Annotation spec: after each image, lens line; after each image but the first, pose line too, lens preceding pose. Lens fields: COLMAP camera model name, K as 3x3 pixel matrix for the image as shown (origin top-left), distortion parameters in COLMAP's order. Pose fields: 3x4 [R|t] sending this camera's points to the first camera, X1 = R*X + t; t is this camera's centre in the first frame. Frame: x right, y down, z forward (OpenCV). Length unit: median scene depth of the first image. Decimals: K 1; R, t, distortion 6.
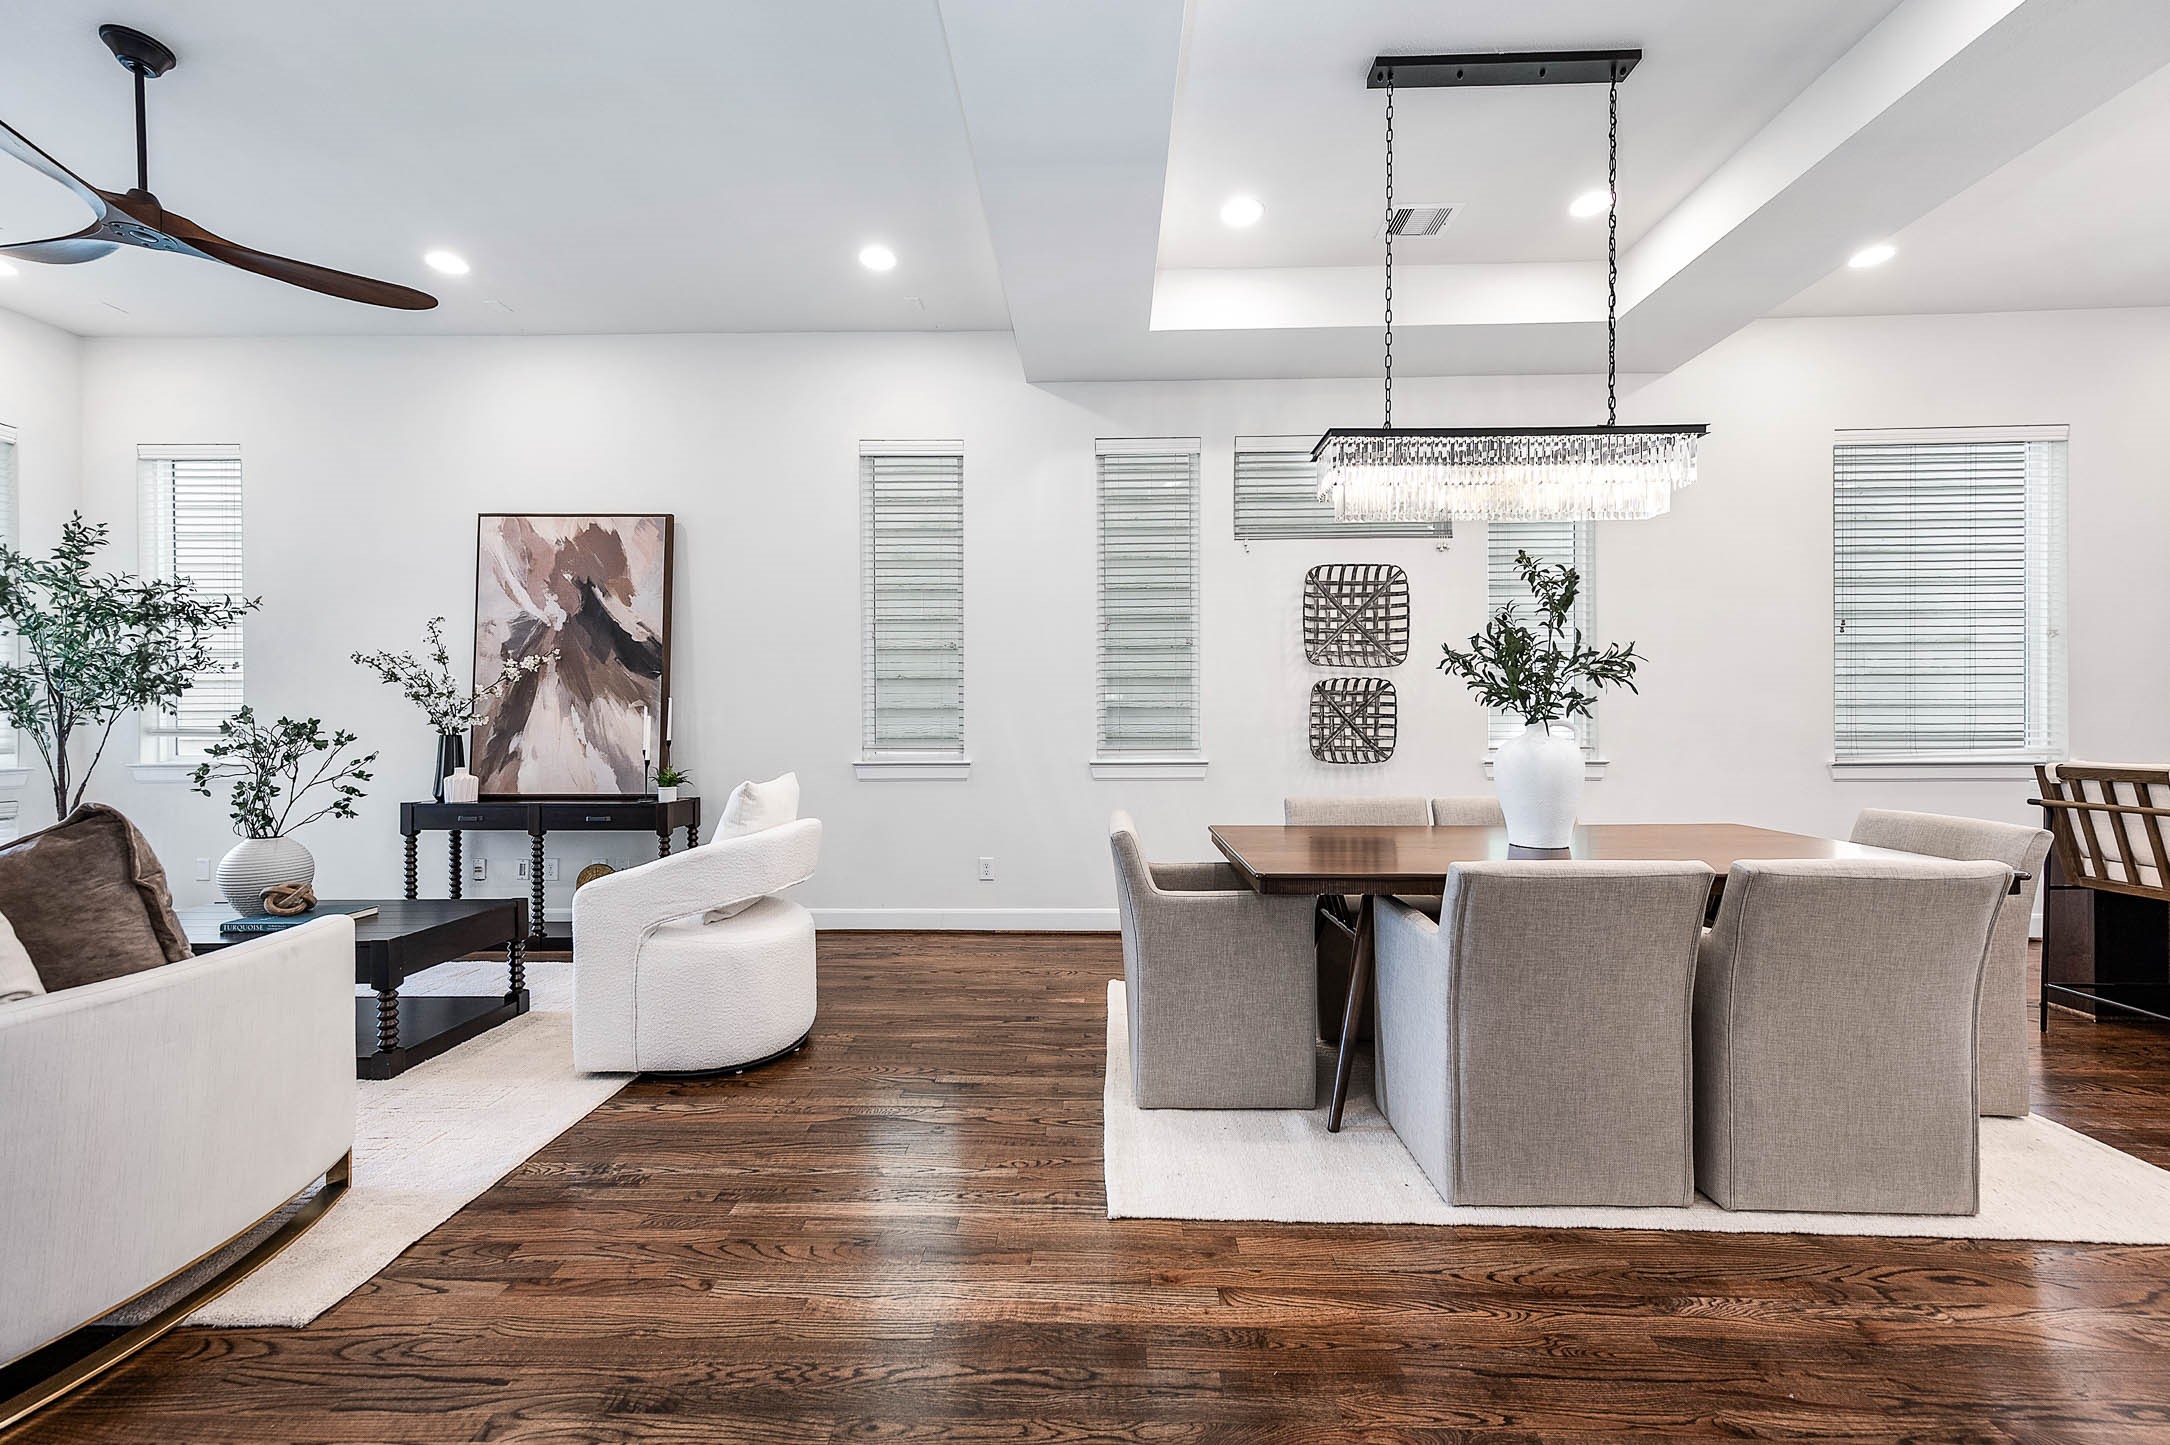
lens RADIAL K [[851.4, 0, 1088.7], [0, 851.4, 727.2], [0, 0, 1]] dist [0.011985, 0.000016]
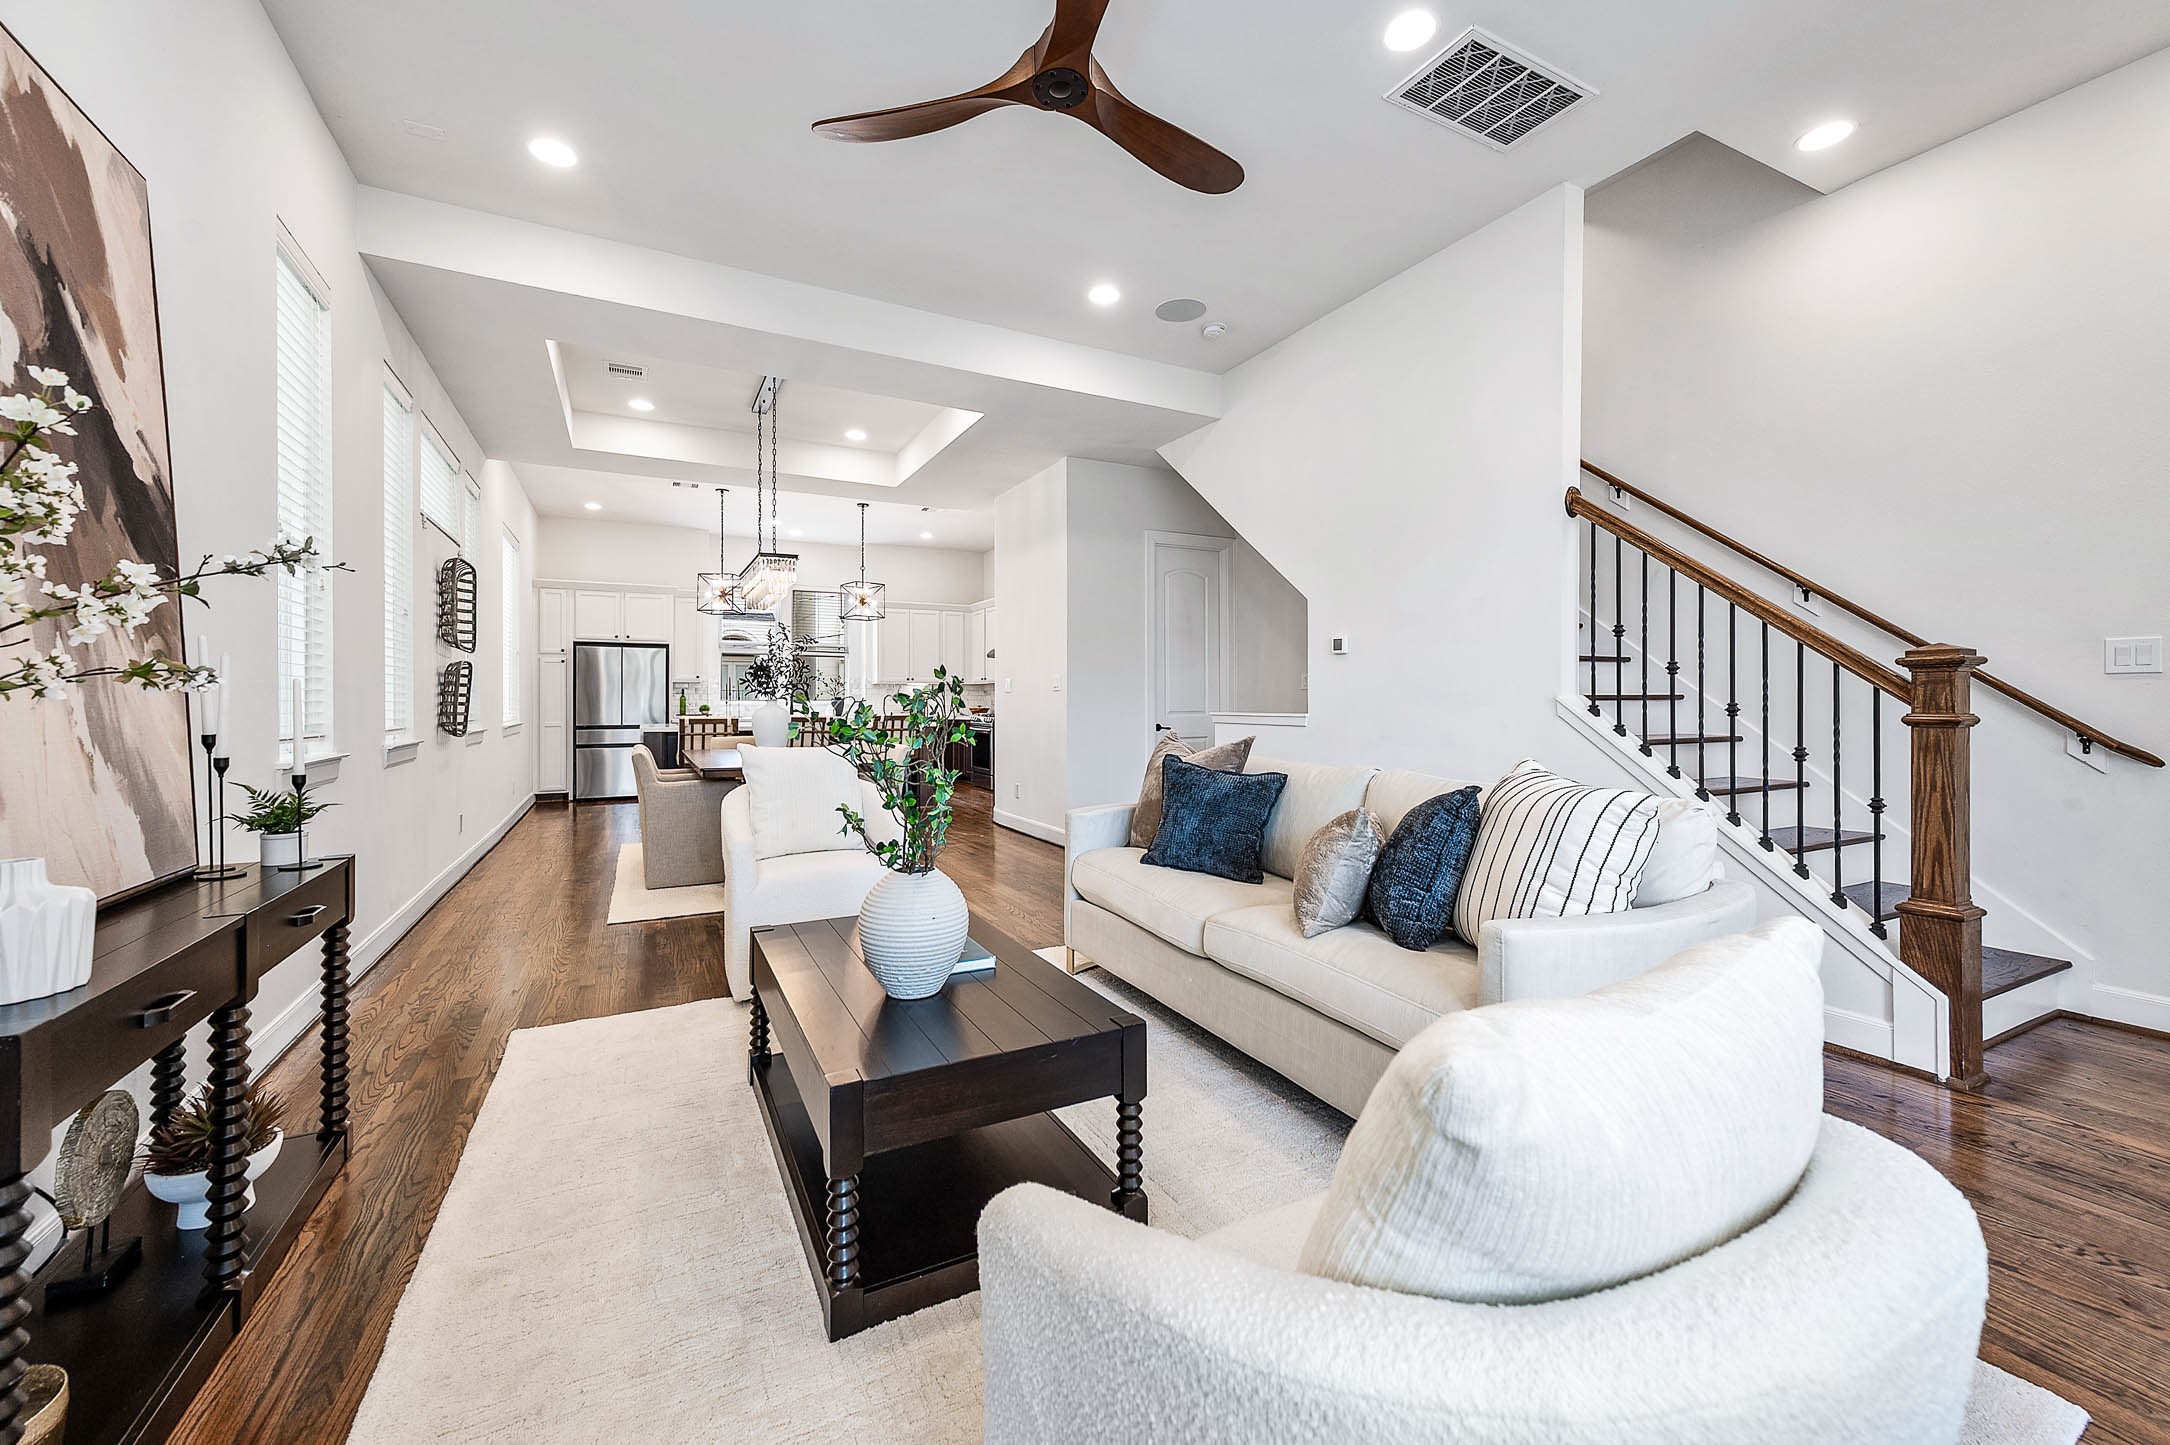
lens RADIAL K [[851.4, 0, 1078.8], [0, 851.4, 702.5], [0, 0, 1]] dist [0.011985, 0.000016]
pose [[-0.477200, 0.002121, 0.878792, -1.082341], [0.006548, 0.999978, 0.001142, 0.001663], [-0.878771, 0.006300, -0.477203, 0.824704]]
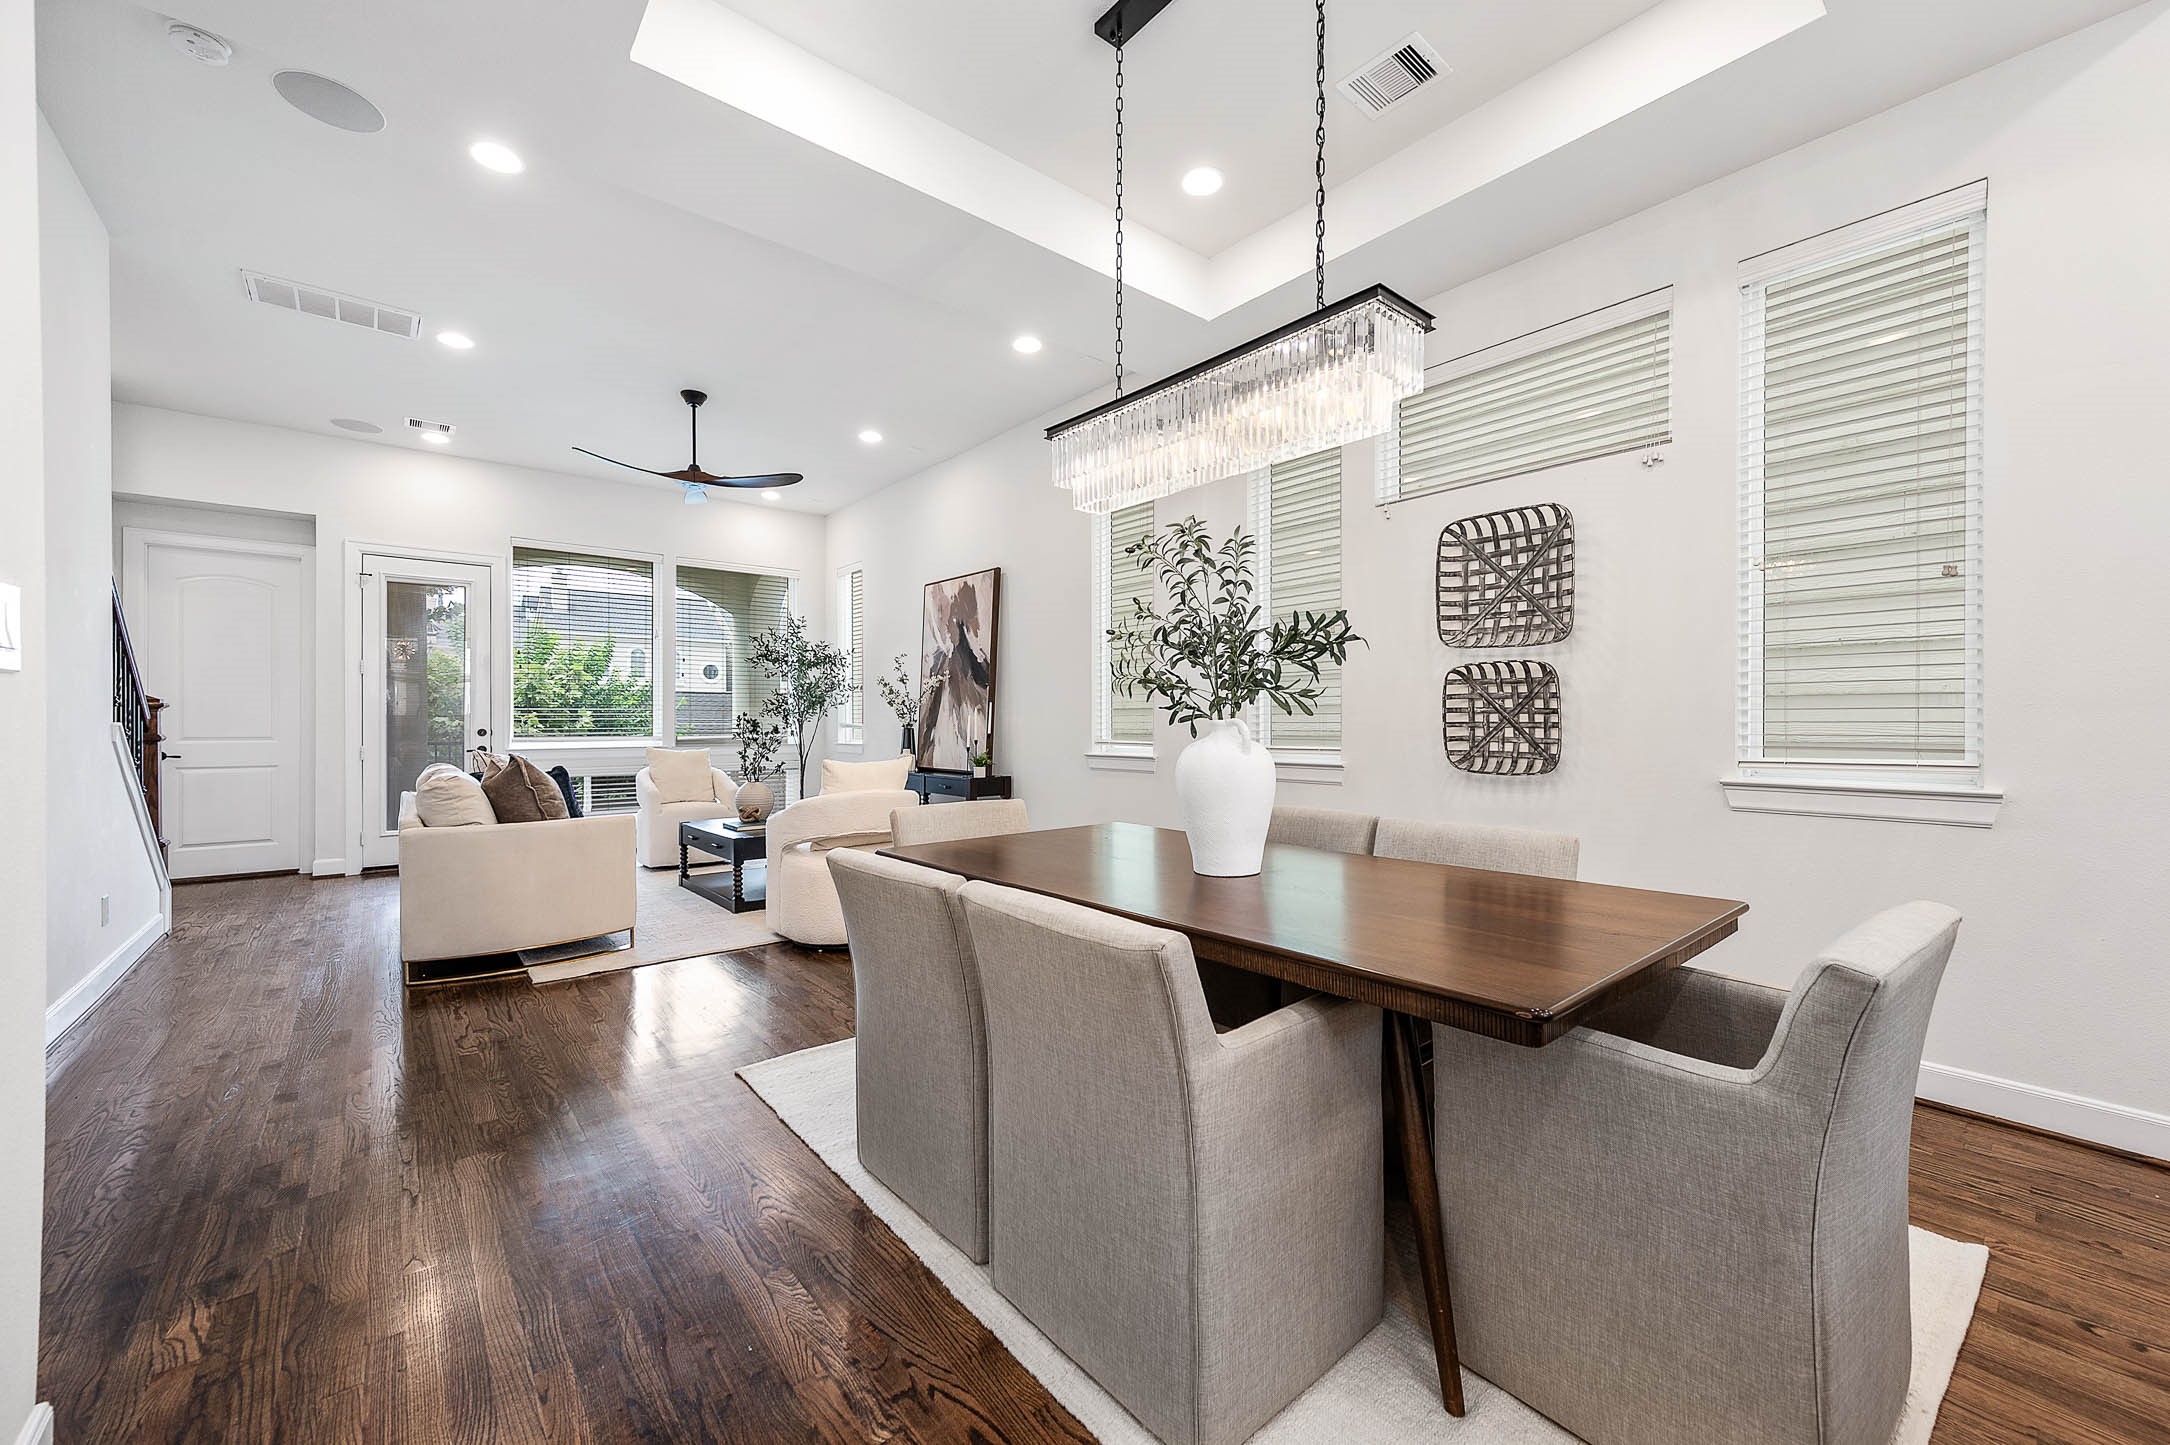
lens RADIAL K [[851.4, 0, 1084.3], [0, 851.4, 724.7], [0, 0, 1]] dist [0.011985, 0.000016]
pose [[0.652955, 0.003886, -0.757386, 0.644443], [-0.002793, 0.999992, 0.002722, -0.002783], [0.757391, 0.000338, 0.652961, 0.223550]]
